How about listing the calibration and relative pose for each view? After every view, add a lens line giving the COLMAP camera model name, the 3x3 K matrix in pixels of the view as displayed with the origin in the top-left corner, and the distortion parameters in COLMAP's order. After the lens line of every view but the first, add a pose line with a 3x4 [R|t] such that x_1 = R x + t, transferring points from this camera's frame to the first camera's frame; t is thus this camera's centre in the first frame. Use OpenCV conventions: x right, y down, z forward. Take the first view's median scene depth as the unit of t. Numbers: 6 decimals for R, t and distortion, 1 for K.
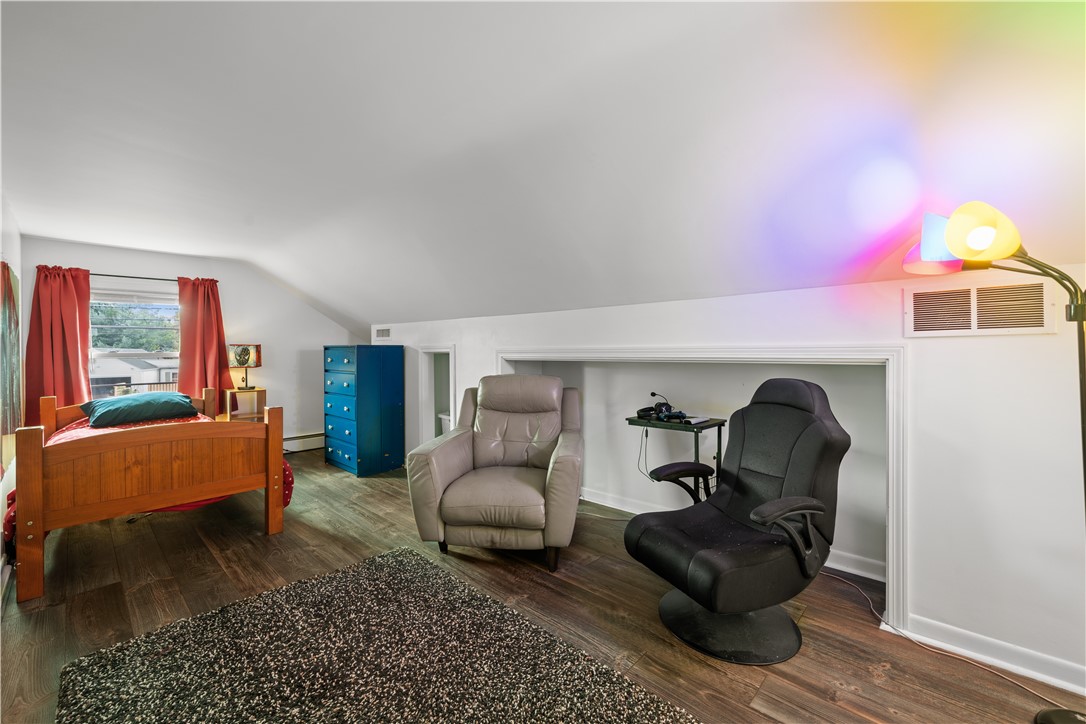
lens RADIAL K [[450.3, 0, 543.0], [0, 450.3, 362.0], [0, 0, 1]] dist [-0.000415, -0.000110]
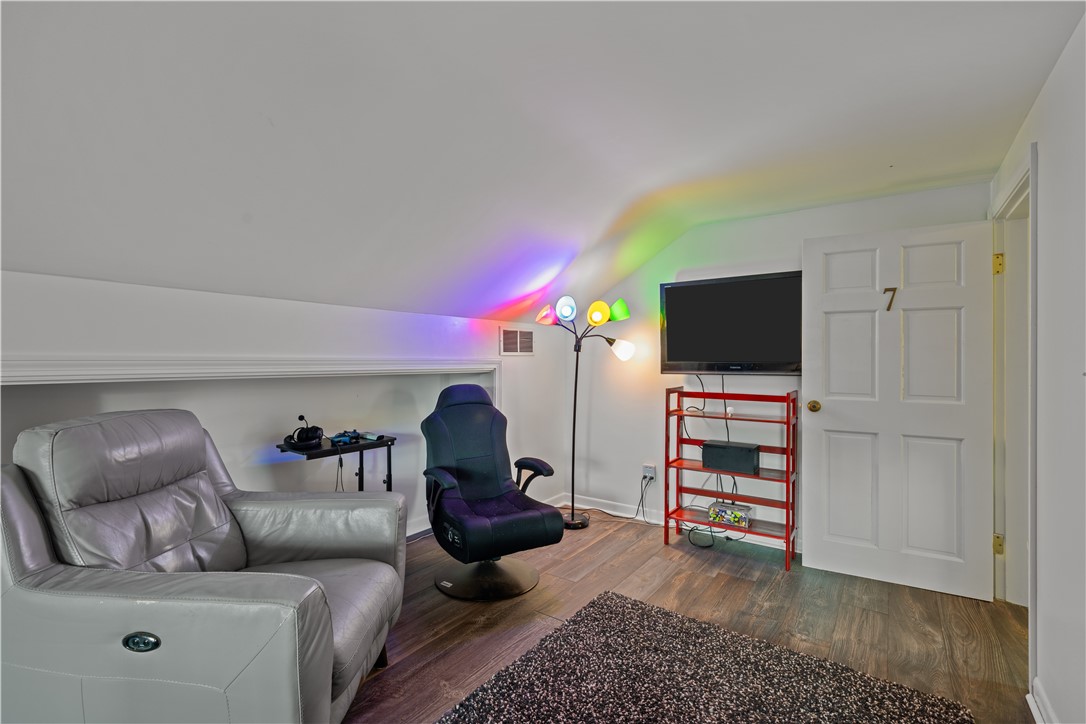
lens RADIAL K [[509.7, 0, 539.1], [0, 509.7, 356.8], [0, 0, 1]] dist [-0.001204, -0.000291]
pose [[-0.156054, 0.006218, 0.987729, -1.097720], [0.013319, 0.999903, -0.004190, -0.039799], [-0.987659, 0.012501, -0.156122, 1.144107]]
